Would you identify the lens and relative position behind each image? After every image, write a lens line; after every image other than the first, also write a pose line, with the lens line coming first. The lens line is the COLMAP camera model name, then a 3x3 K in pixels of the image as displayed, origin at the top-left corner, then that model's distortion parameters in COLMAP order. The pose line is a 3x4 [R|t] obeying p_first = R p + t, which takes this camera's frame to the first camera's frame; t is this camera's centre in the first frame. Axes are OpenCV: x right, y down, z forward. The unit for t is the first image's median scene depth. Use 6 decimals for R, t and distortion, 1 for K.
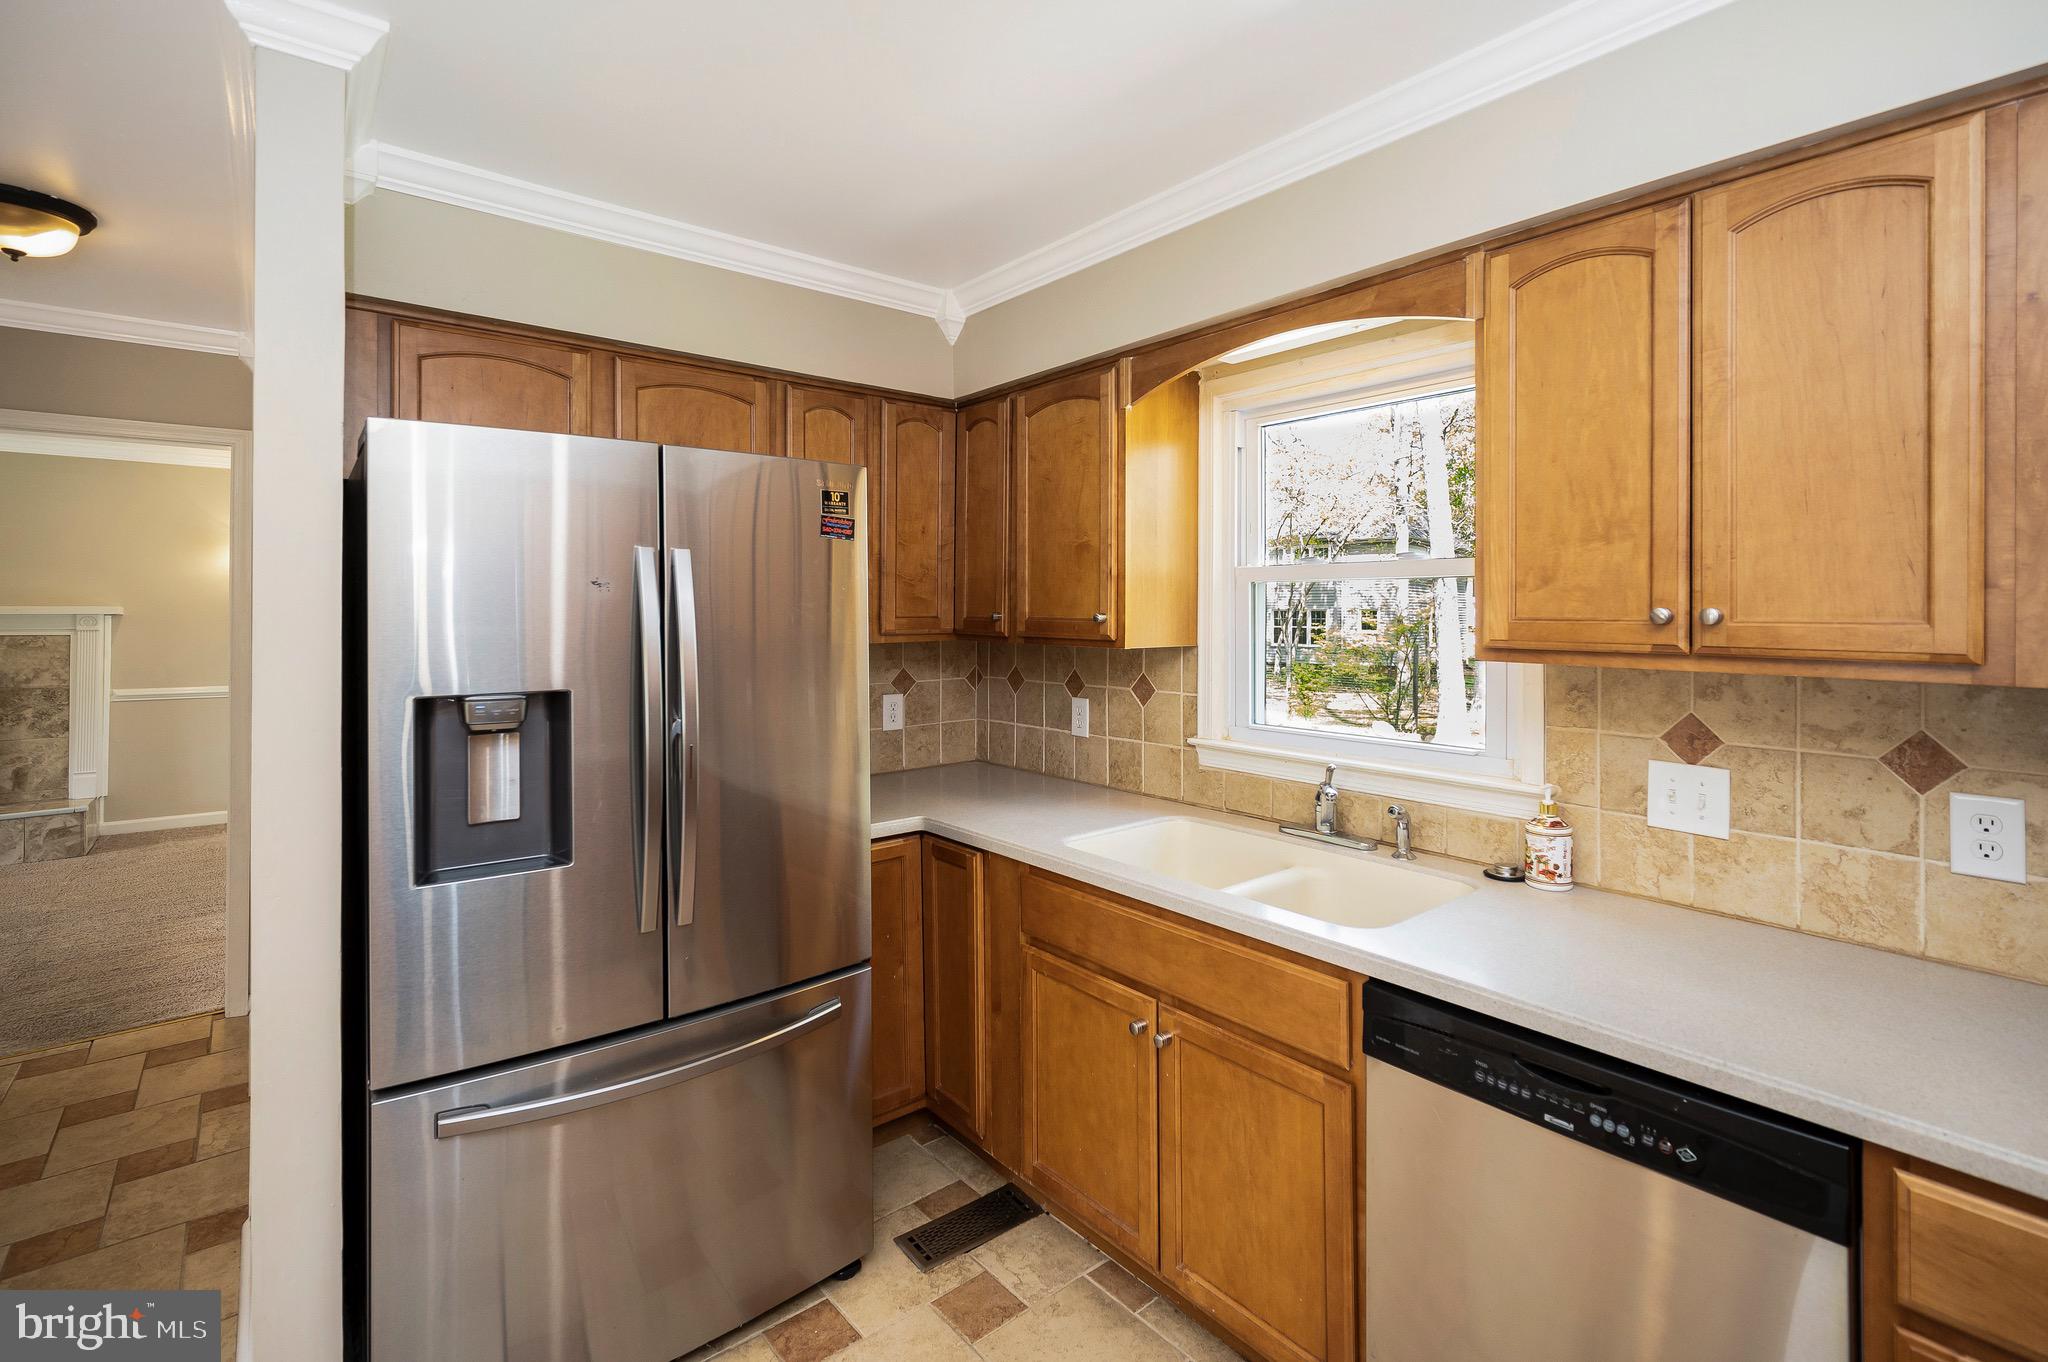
lens RADIAL K [[930.3, 0, 1024.8], [0, 930.3, 623.1], [0, 0, 1]] dist [0.000943, -0.000033]
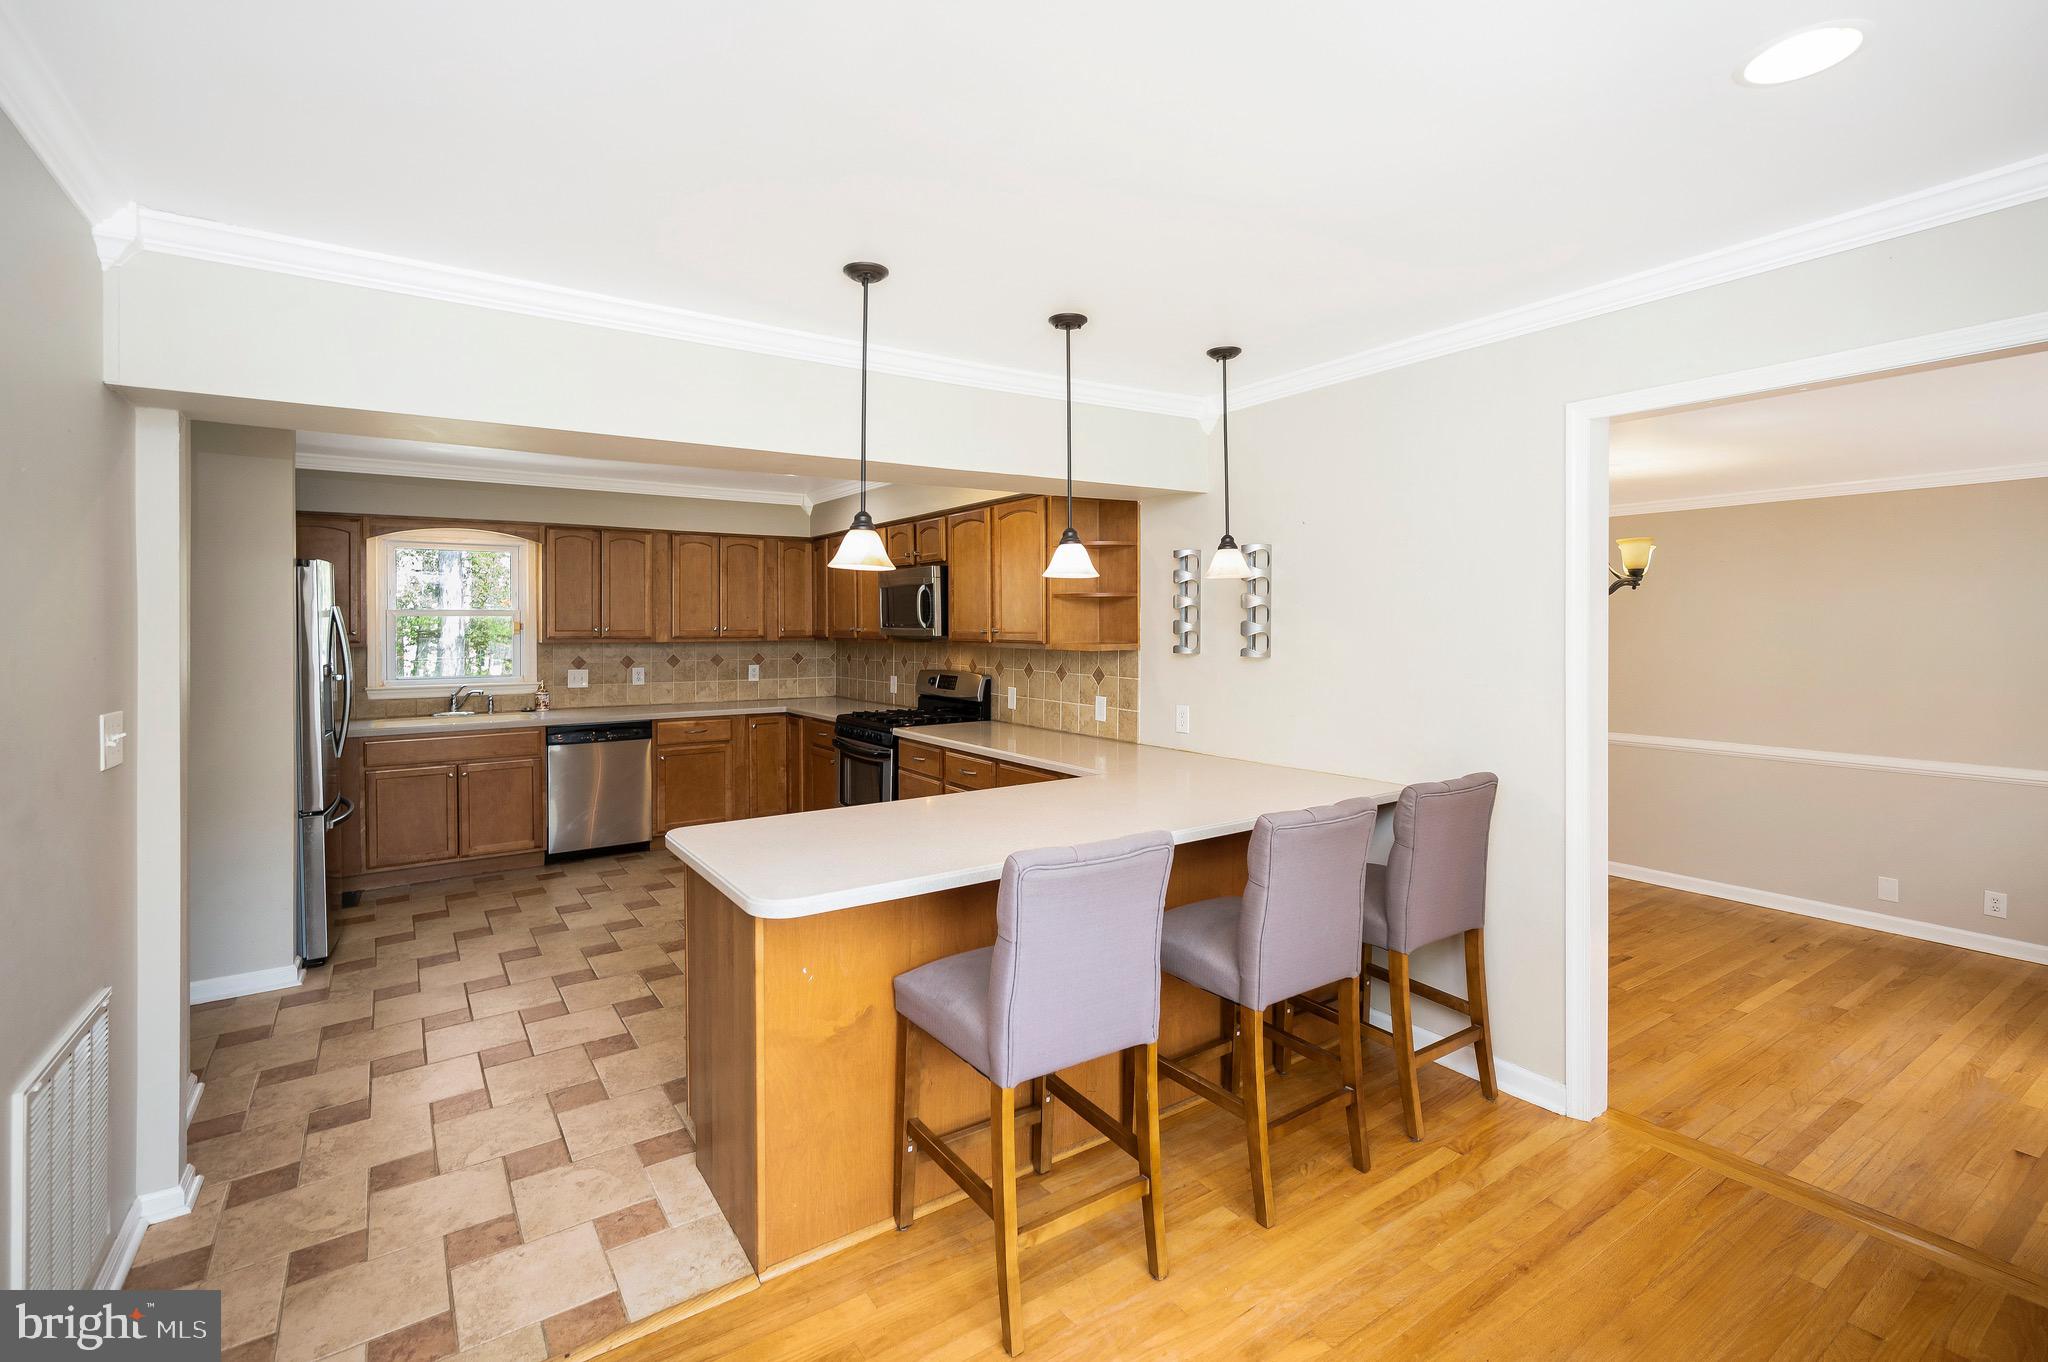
lens RADIAL K [[930.3, 0, 1024.8], [0, 930.3, 623.1], [0, 0, 1]] dist [0.000943, -0.000033]
pose [[0.085972, 0.000438, 0.996297, -2.927571], [0.006275, 0.999980, -0.000981, -0.019541], [-0.996278, 0.006336, 0.085967, -1.134018]]
